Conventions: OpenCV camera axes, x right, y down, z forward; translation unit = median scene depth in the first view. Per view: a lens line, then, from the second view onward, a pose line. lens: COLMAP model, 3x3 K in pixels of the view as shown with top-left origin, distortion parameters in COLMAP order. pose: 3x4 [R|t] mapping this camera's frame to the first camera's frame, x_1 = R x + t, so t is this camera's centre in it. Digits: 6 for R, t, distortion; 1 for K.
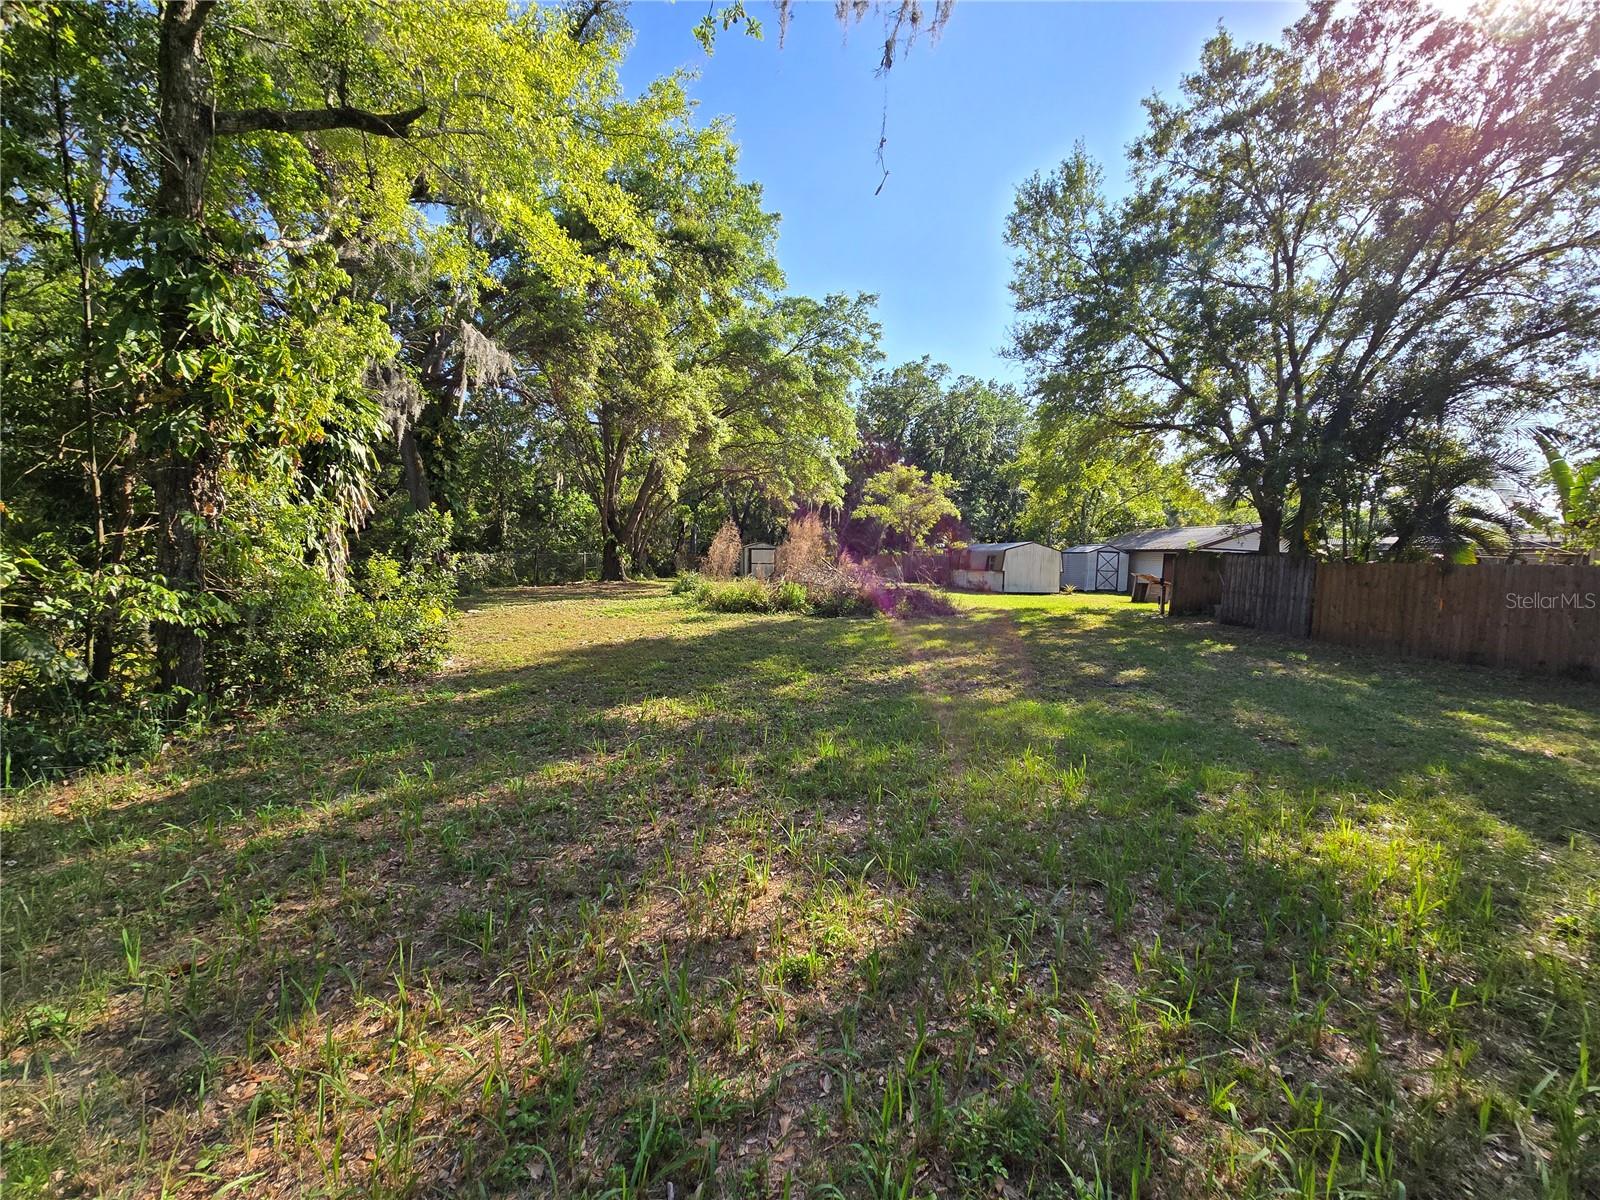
lens RADIAL K [[666.7, 0, 800.0], [0, 666.7, 600.0], [0, 0, 1]] dist [0.000472, -0.000588]
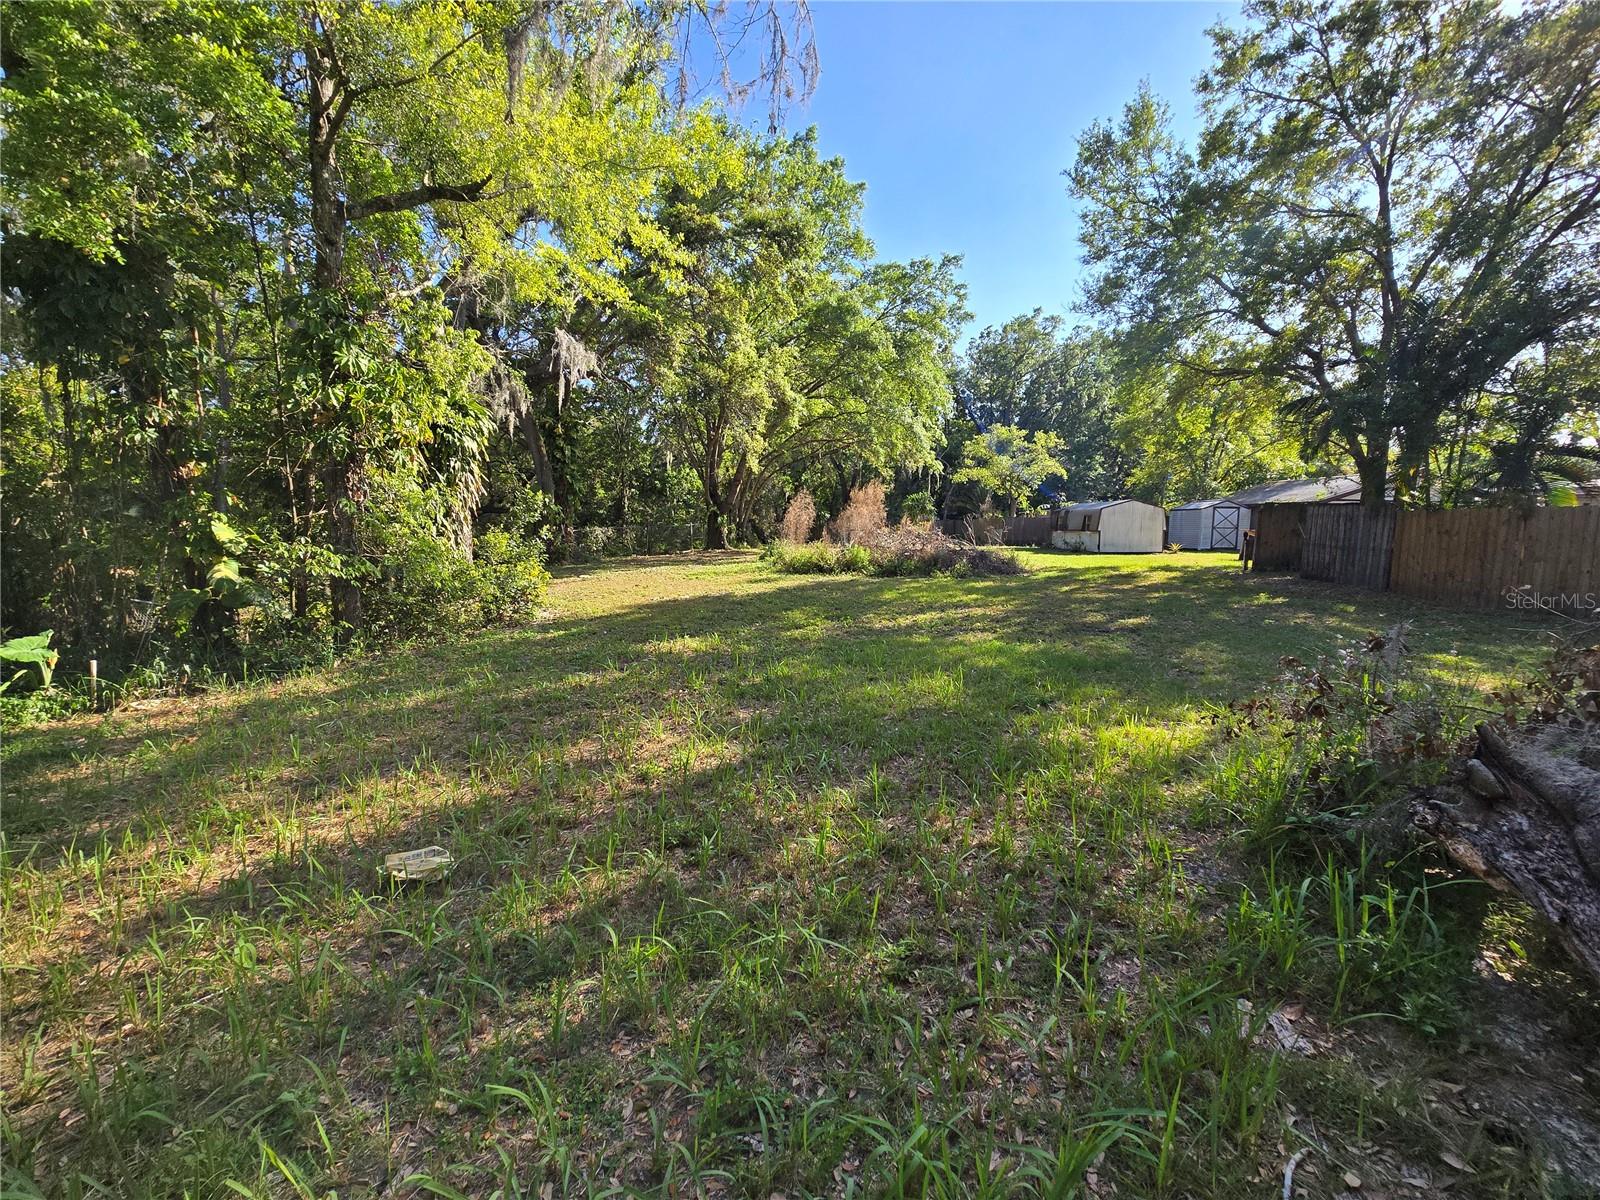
lens RADIAL K [[666.7, 0, 800.0], [0, 666.7, 600.0], [0, 0, 1]] dist [0.000472, -0.000588]
pose [[0.981850, -0.006978, -0.189533, 0.093482], [0.015831, 0.998851, 0.045237, 0.010544], [0.188999, -0.047416, 0.980832, -0.067264]]
